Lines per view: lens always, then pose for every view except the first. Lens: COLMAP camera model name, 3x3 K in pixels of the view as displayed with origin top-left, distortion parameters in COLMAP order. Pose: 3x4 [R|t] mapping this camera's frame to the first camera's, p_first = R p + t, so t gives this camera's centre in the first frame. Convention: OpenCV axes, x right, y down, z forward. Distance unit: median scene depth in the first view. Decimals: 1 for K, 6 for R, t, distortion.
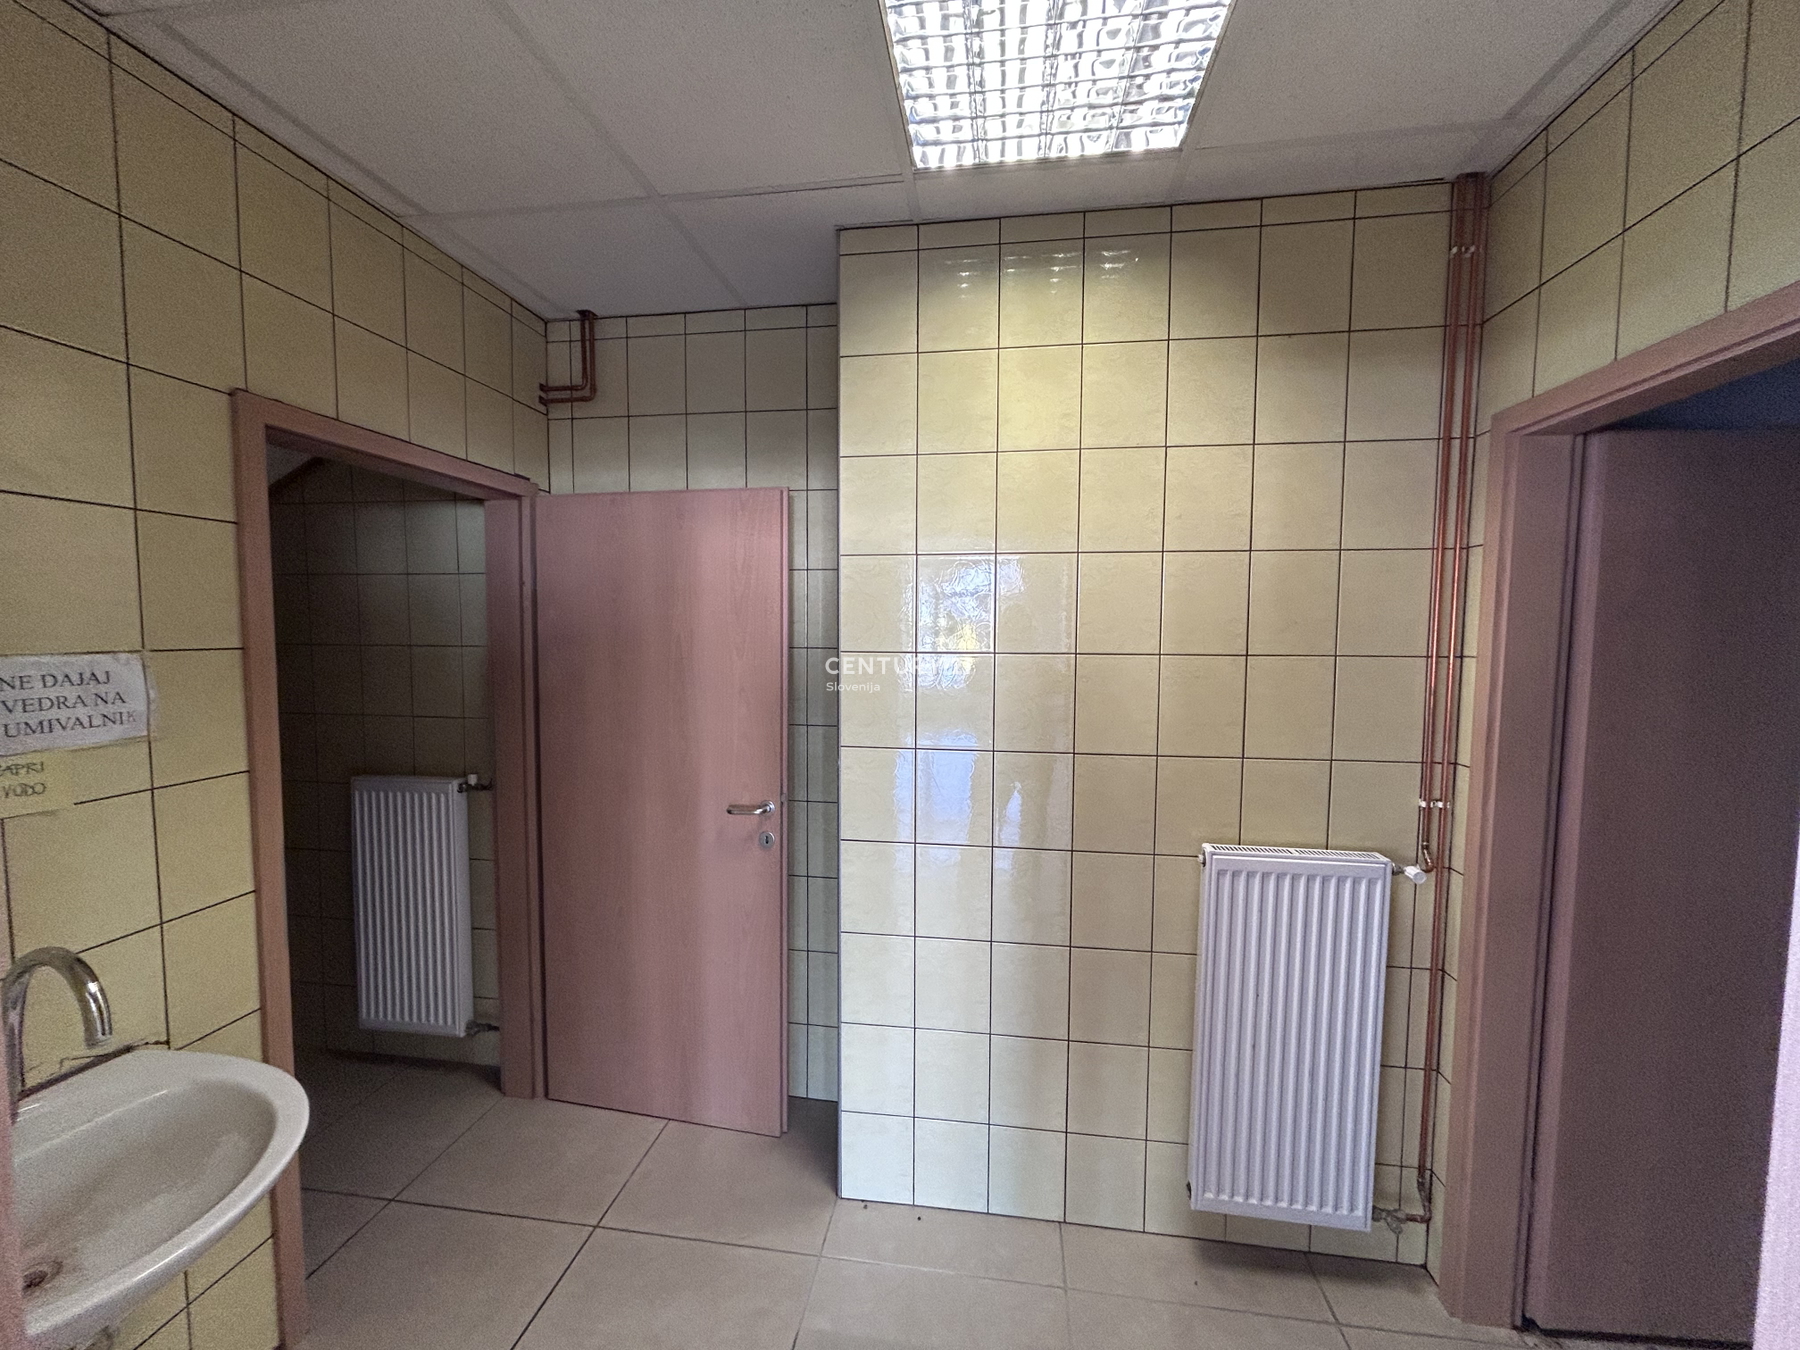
lens RADIAL K [[724.6, 0, 897.9], [0, 724.6, 674.5], [0, 0, 1]] dist [0.000127, -0.000304]
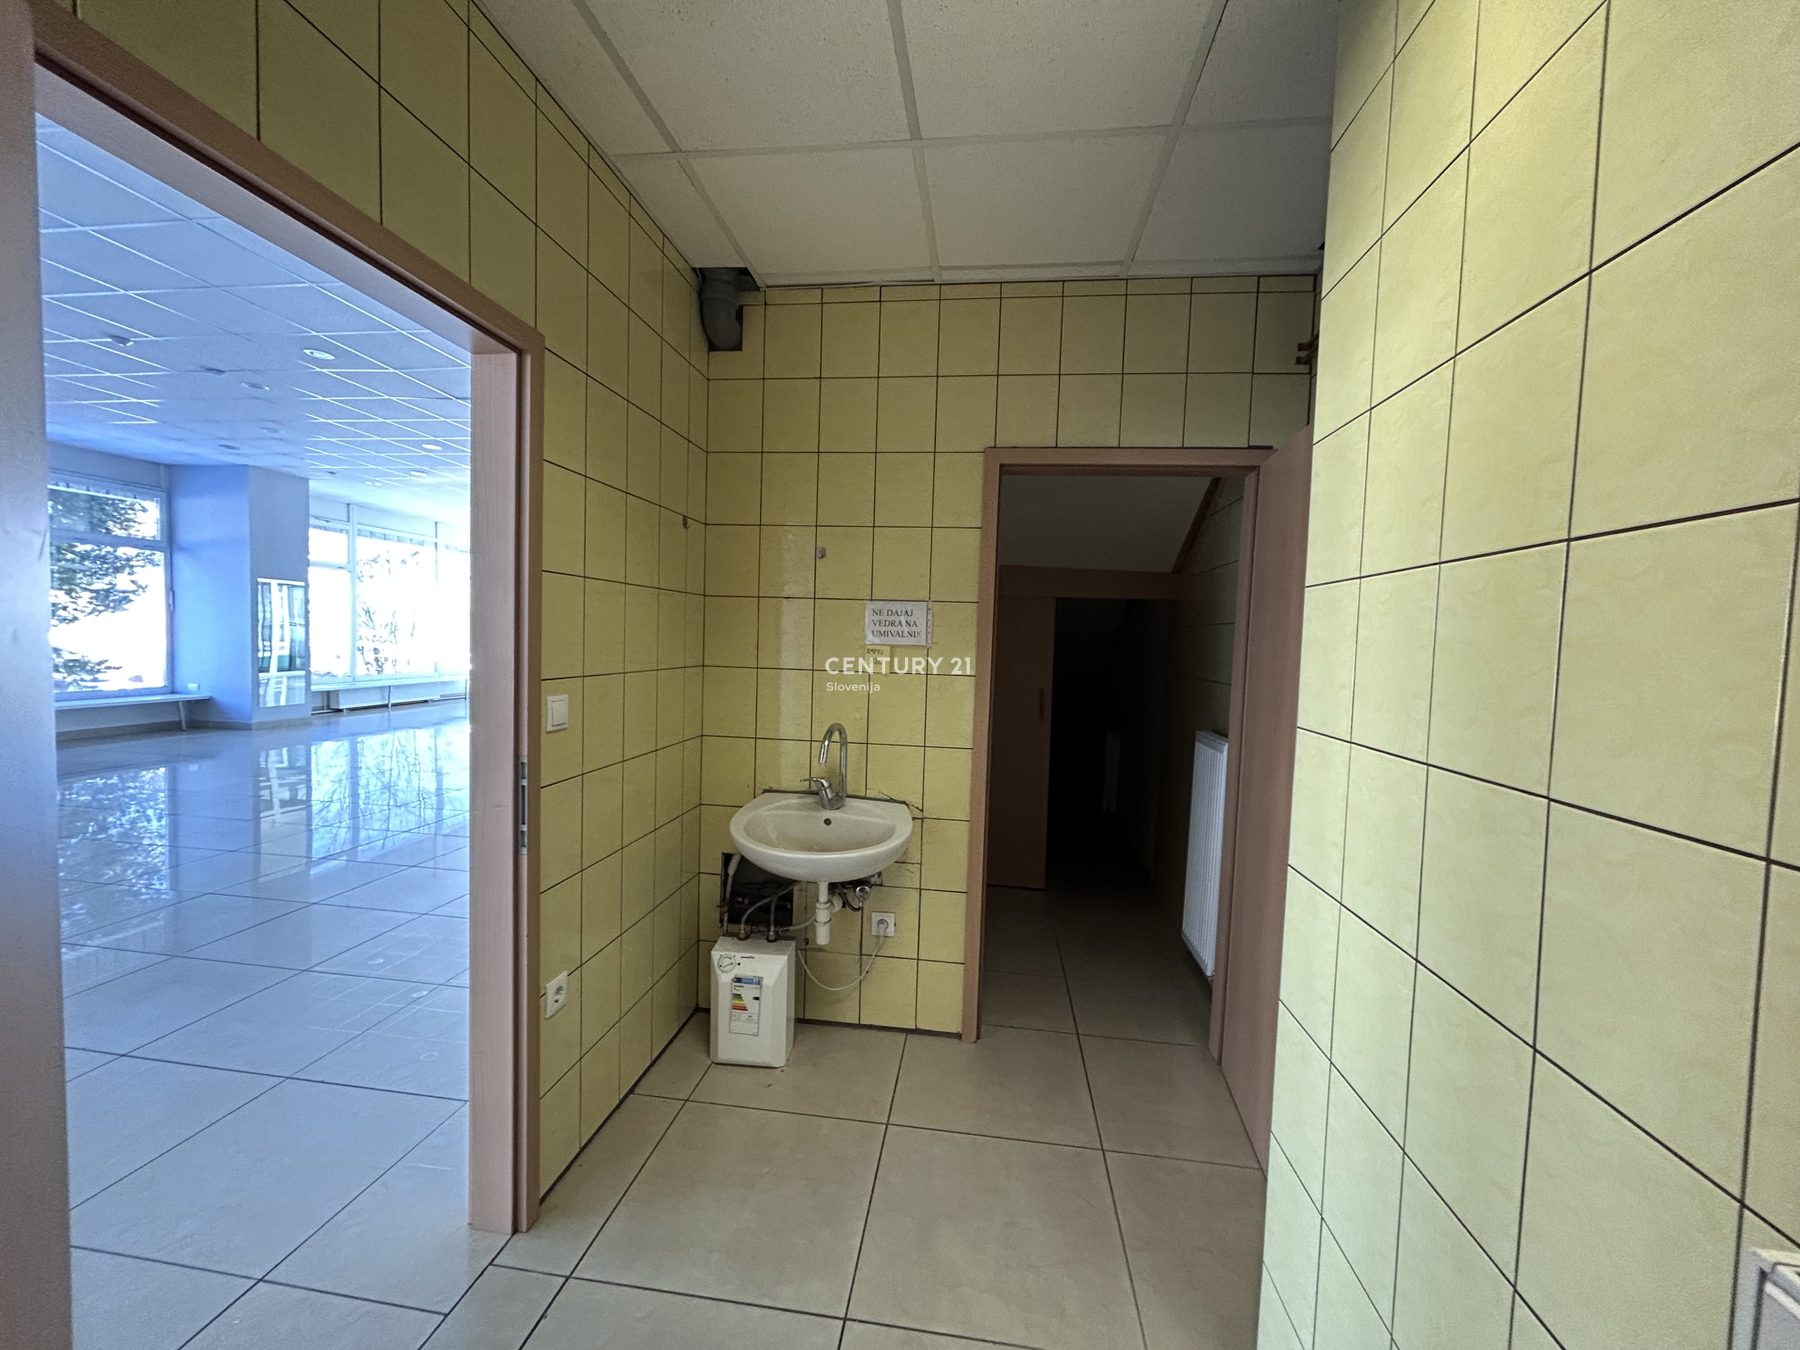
lens RADIAL K [[724.5, 0, 897.7], [0, 724.5, 673.9], [0, 0, 1]] dist [-0.000974, 0.000144]
pose [[0.013053, 0.046177, -0.998848, 0.782134], [-0.101304, 0.993854, 0.044622, 0.073148], [0.994770, 0.100605, 0.017651, 0.812135]]
